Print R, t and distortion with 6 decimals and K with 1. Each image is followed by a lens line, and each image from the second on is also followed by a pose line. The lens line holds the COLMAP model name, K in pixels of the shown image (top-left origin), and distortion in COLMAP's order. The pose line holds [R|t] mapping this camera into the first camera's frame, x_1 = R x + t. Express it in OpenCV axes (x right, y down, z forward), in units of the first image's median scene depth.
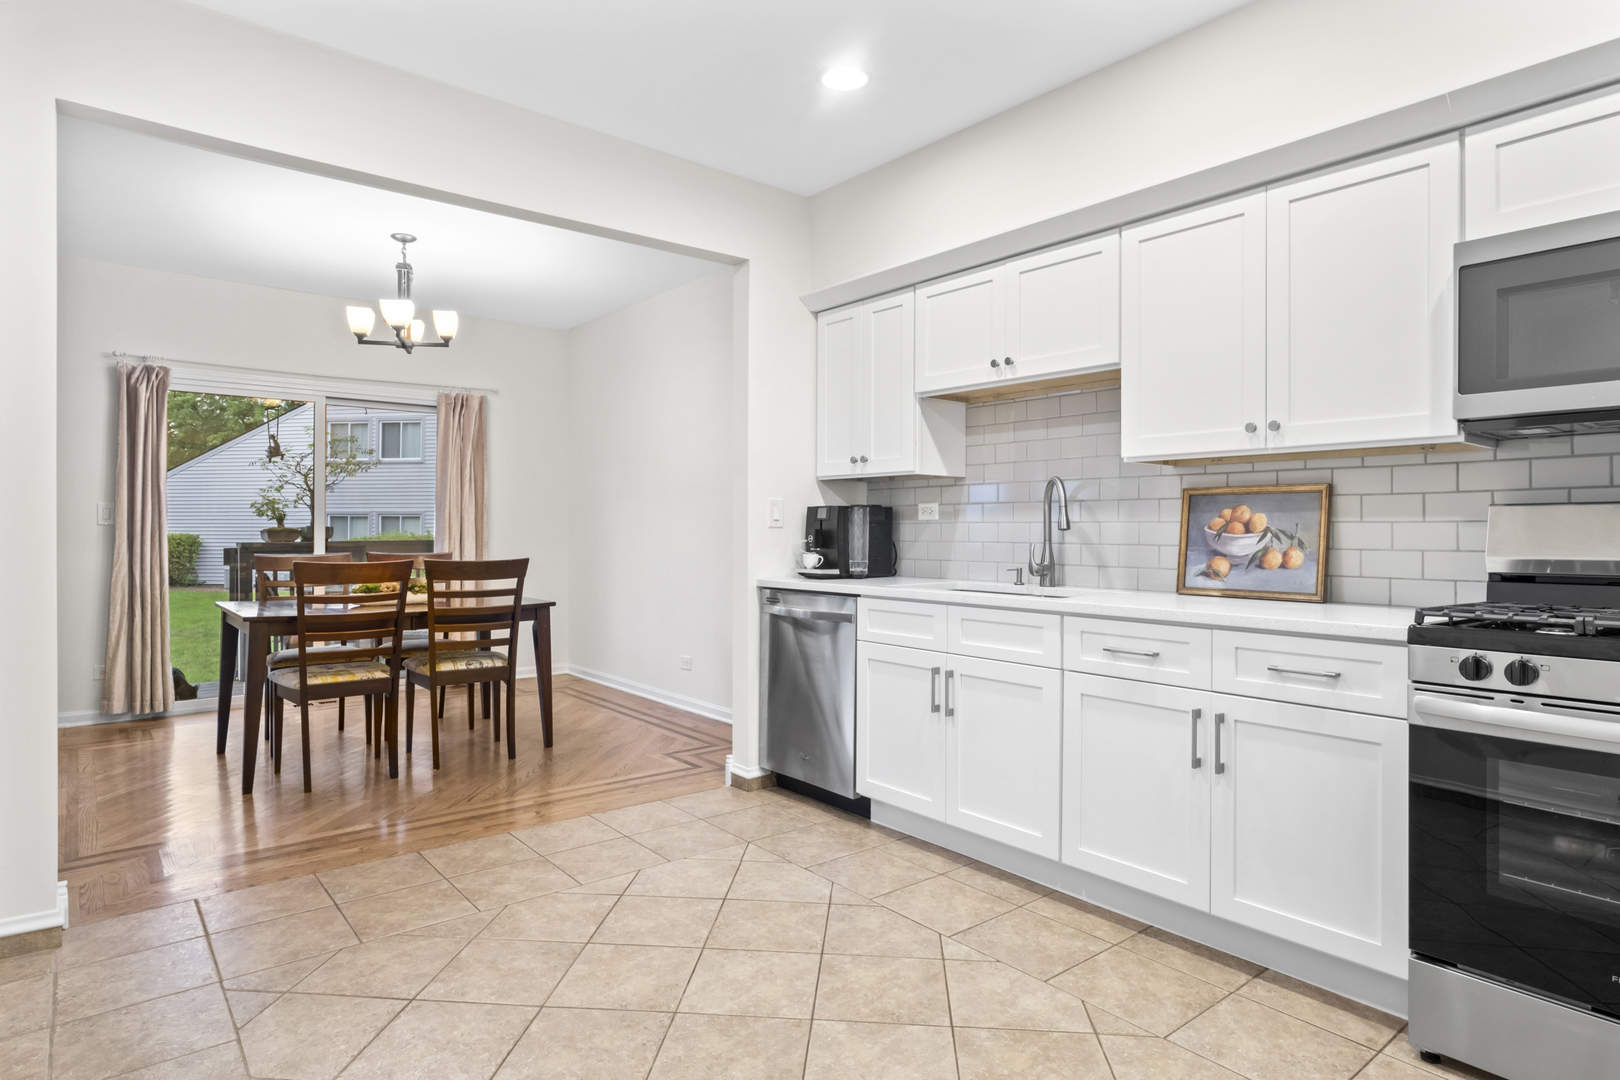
lens RADIAL K [[899.4, 0, 811.1], [0, 899.4, 529.9], [0, 0, 1]] dist [-0.006858, 0.006466]
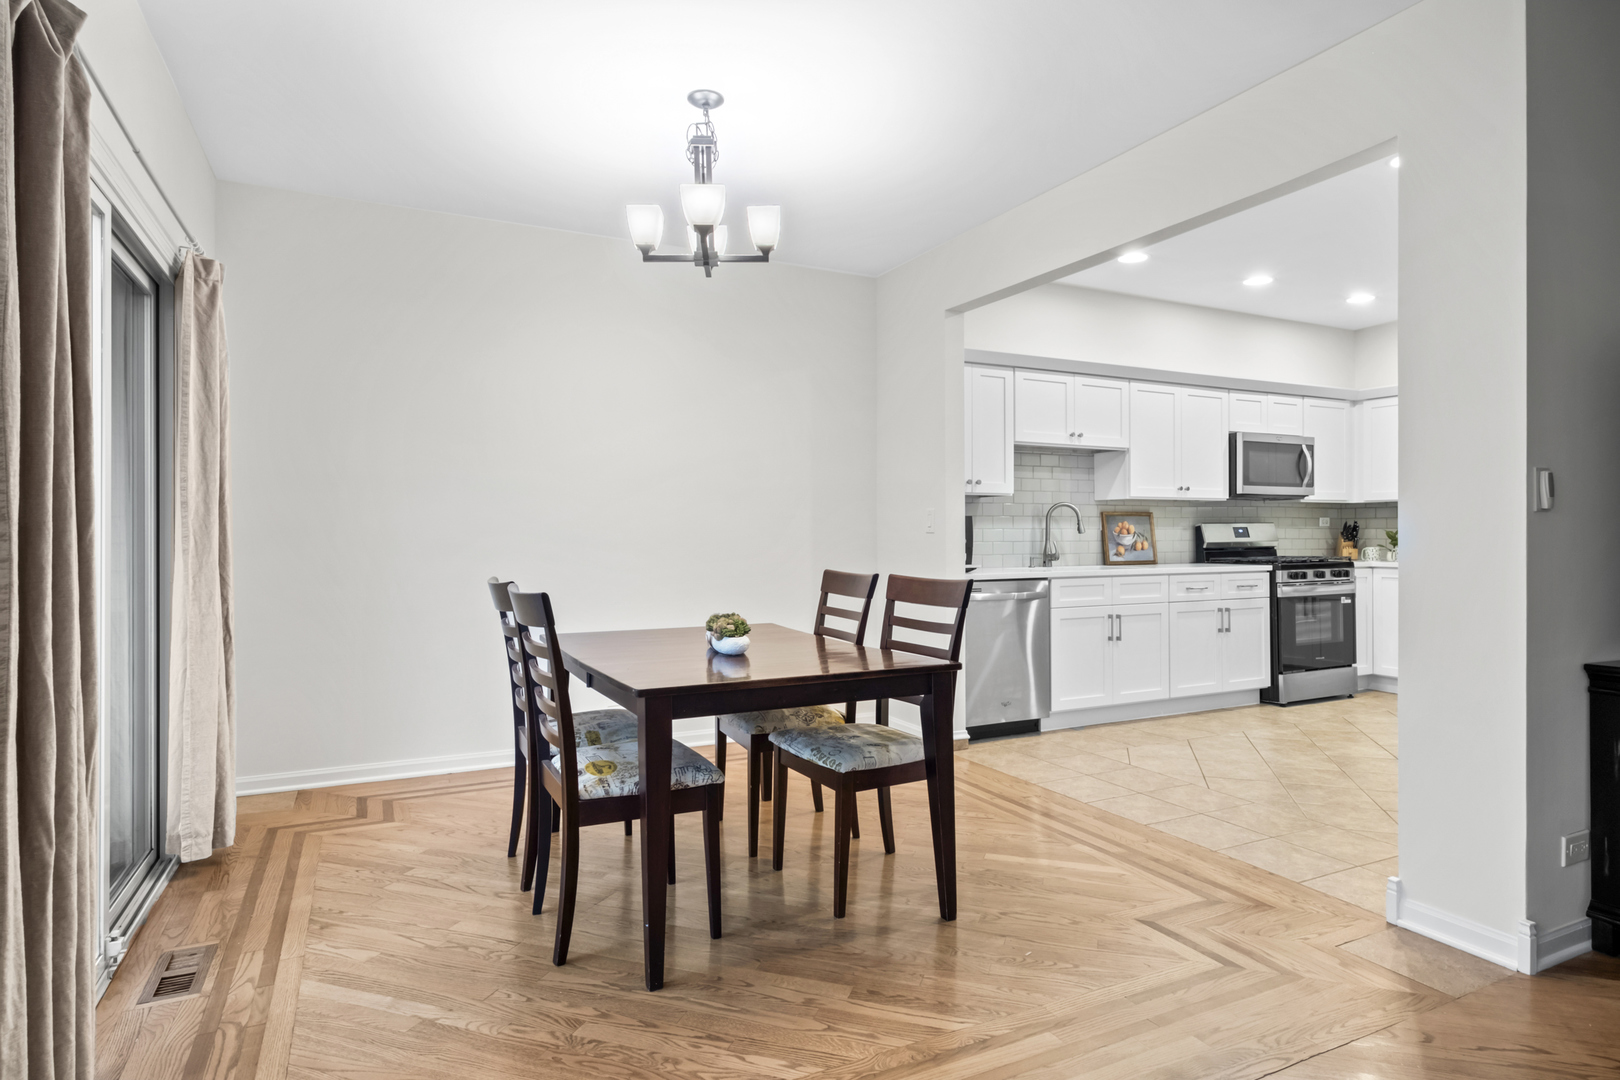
lens RADIAL K [[899.4, 0, 808.0], [0, 899.4, 531.9], [0, 0, 1]] dist [-0.006858, 0.006466]
pose [[0.226939, -0.003453, 0.973903, -1.742483], [0.004603, 0.999986, 0.002473, -0.010603], [-0.973898, 0.003921, 0.226952, 1.241525]]
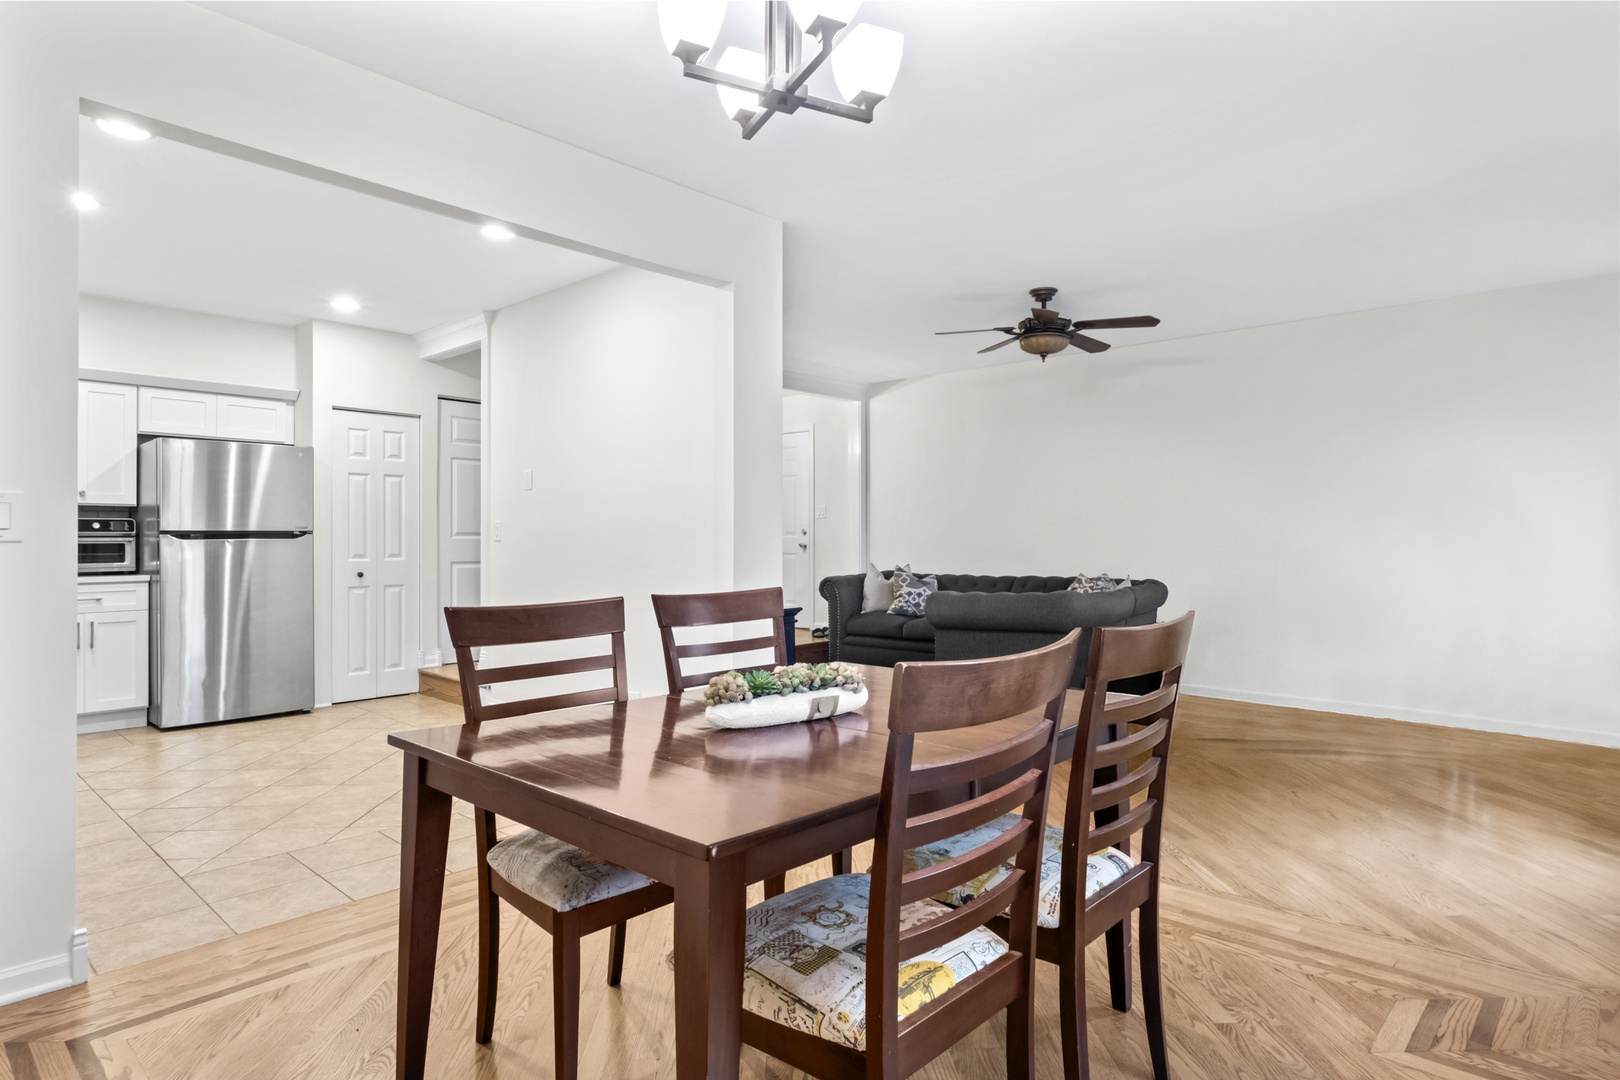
lens RADIAL K [[899.4, 0, 813.2], [0, 899.4, 546.4], [0, 0, 1]] dist [-0.006858, 0.006466]
pose [[-0.990053, -0.000180, -0.140692, -0.657509], [-0.001445, 0.999959, 0.008890, -0.007188], [0.140685, 0.009005, -0.990013, 2.250902]]
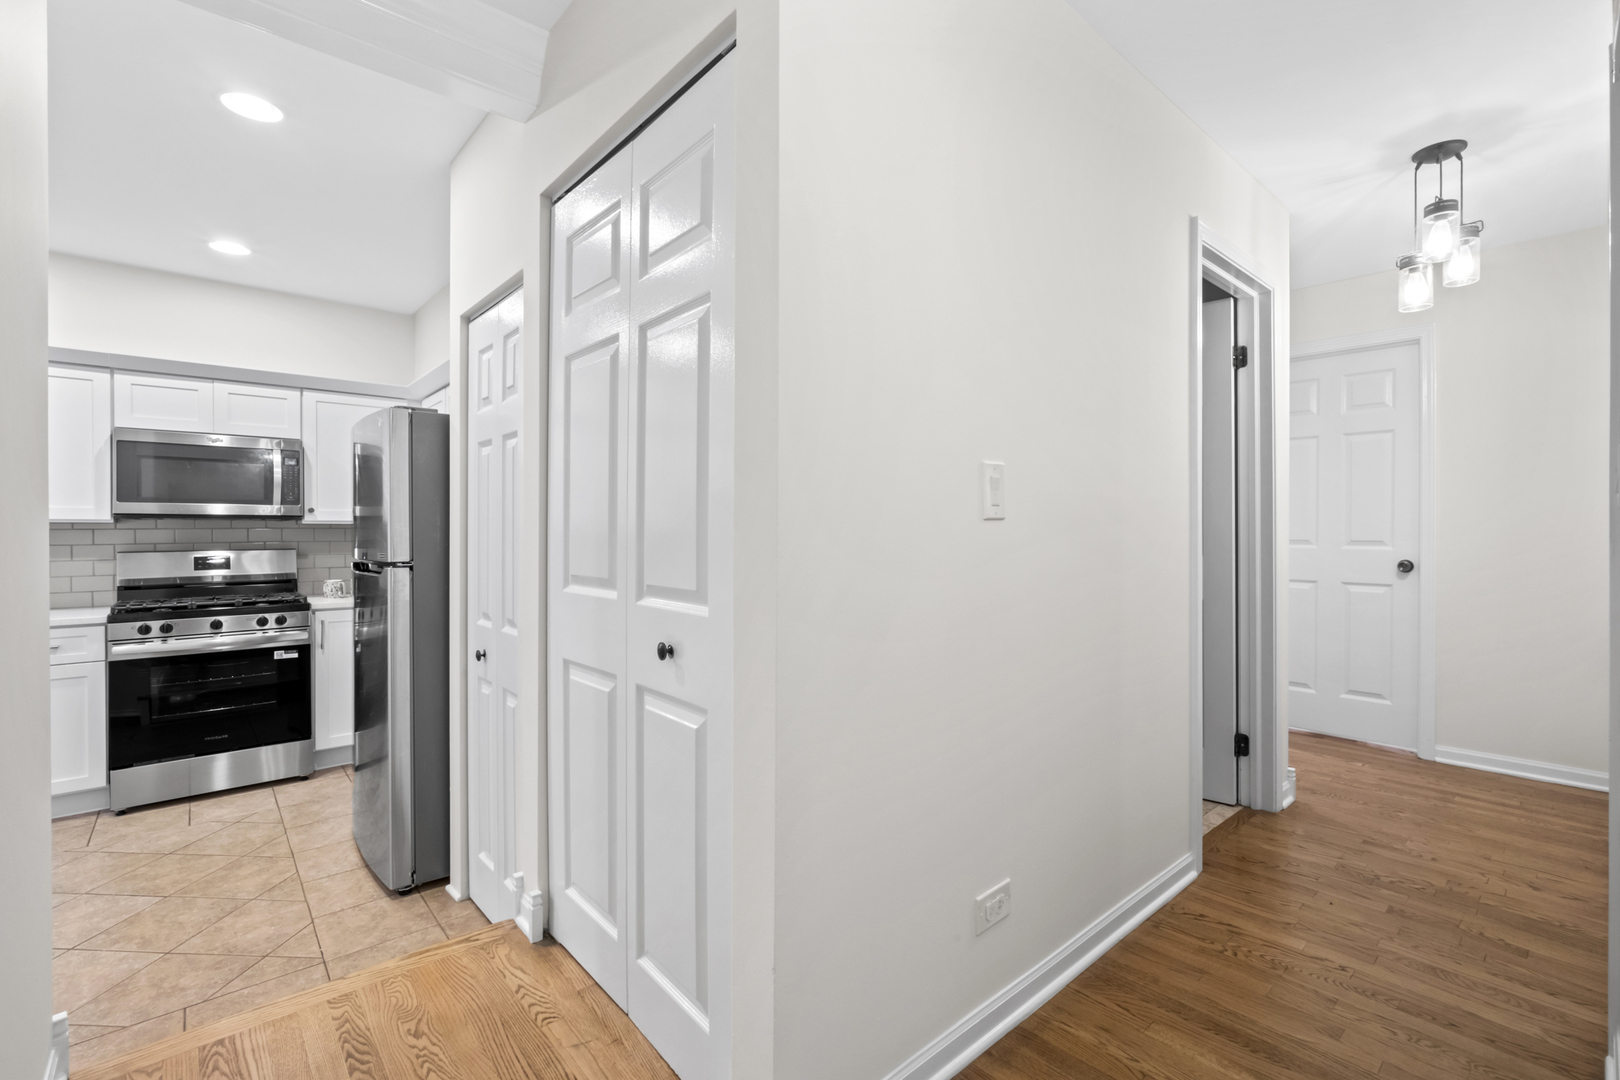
lens RADIAL K [[712.7, 0, 809.9], [0, 712.7, 534.9], [0, 0, 1]] dist [-0.005034, 0.000033]
pose [[-0.032736, -0.006868, 0.999440, -0.704079], [0.001618, 0.999975, 0.006925, -0.060411], [-0.999463, 0.001844, -0.032724, -0.396316]]
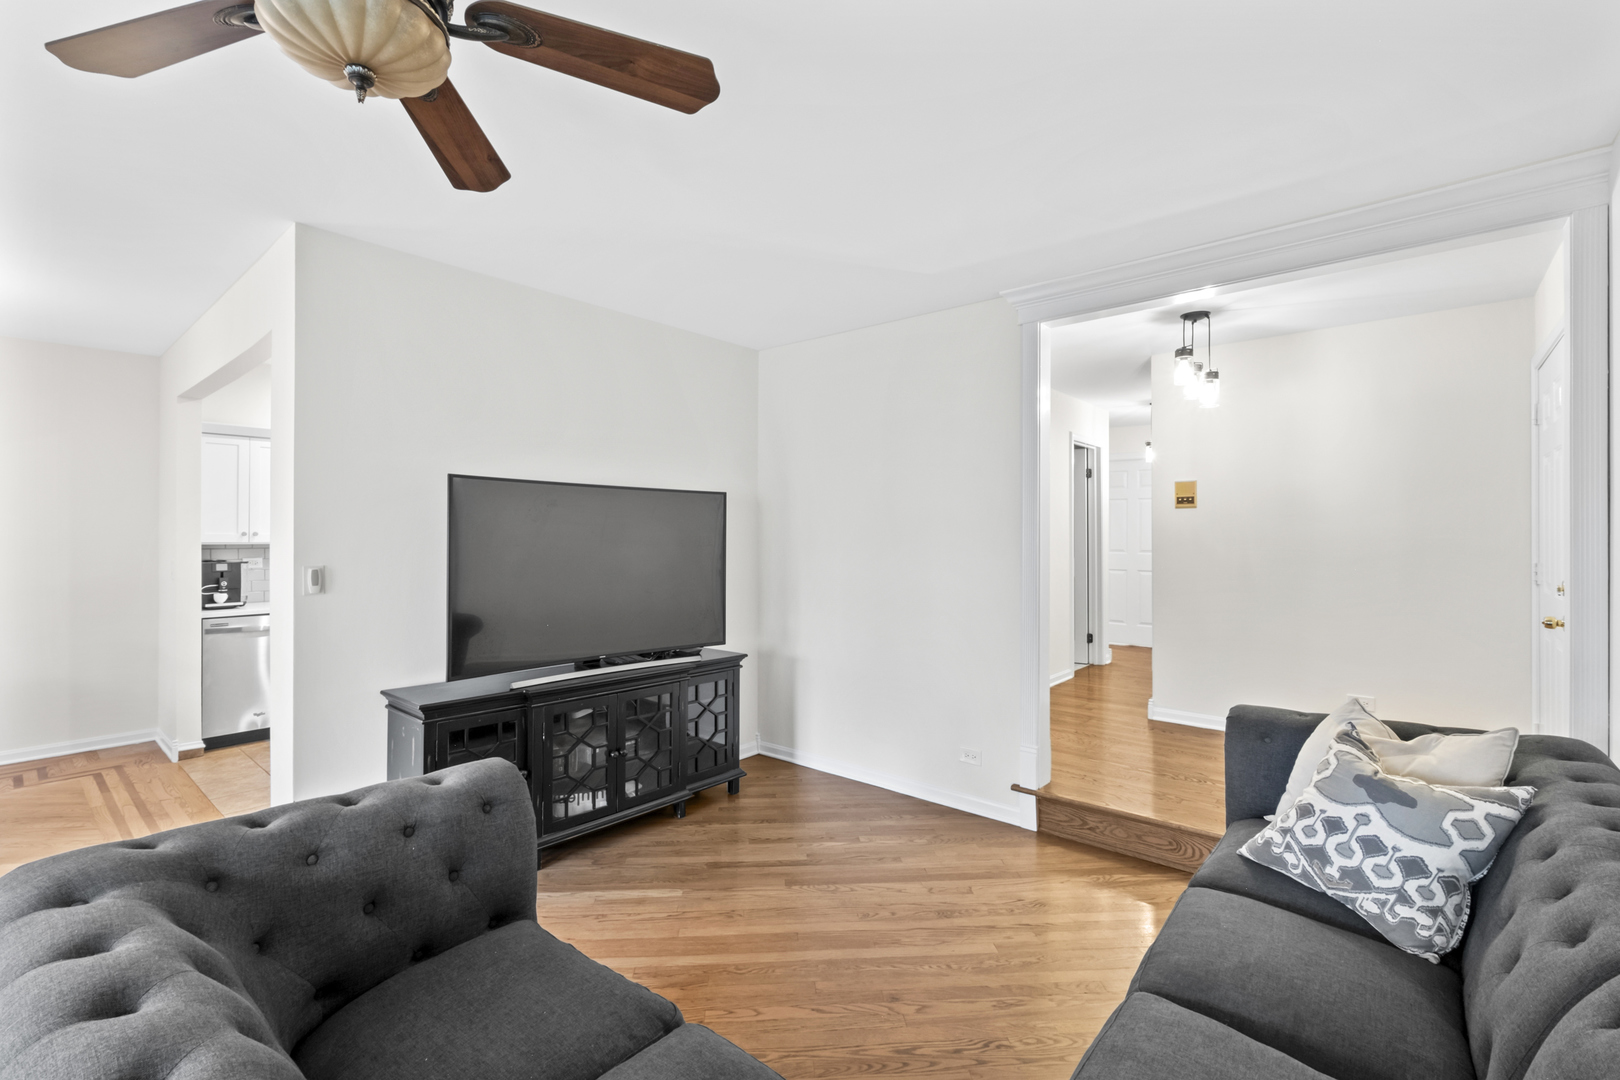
lens RADIAL K [[712.7, 0, 805.6], [0, 712.7, 532.5], [0, 0, 1]] dist [-0.005034, 0.000033]
pose [[-0.172723, -0.001787, 0.984969, -1.869539], [-0.000196, 0.999998, 0.001780, -0.110389], [-0.984971, 0.000114, -0.172723, 0.289403]]
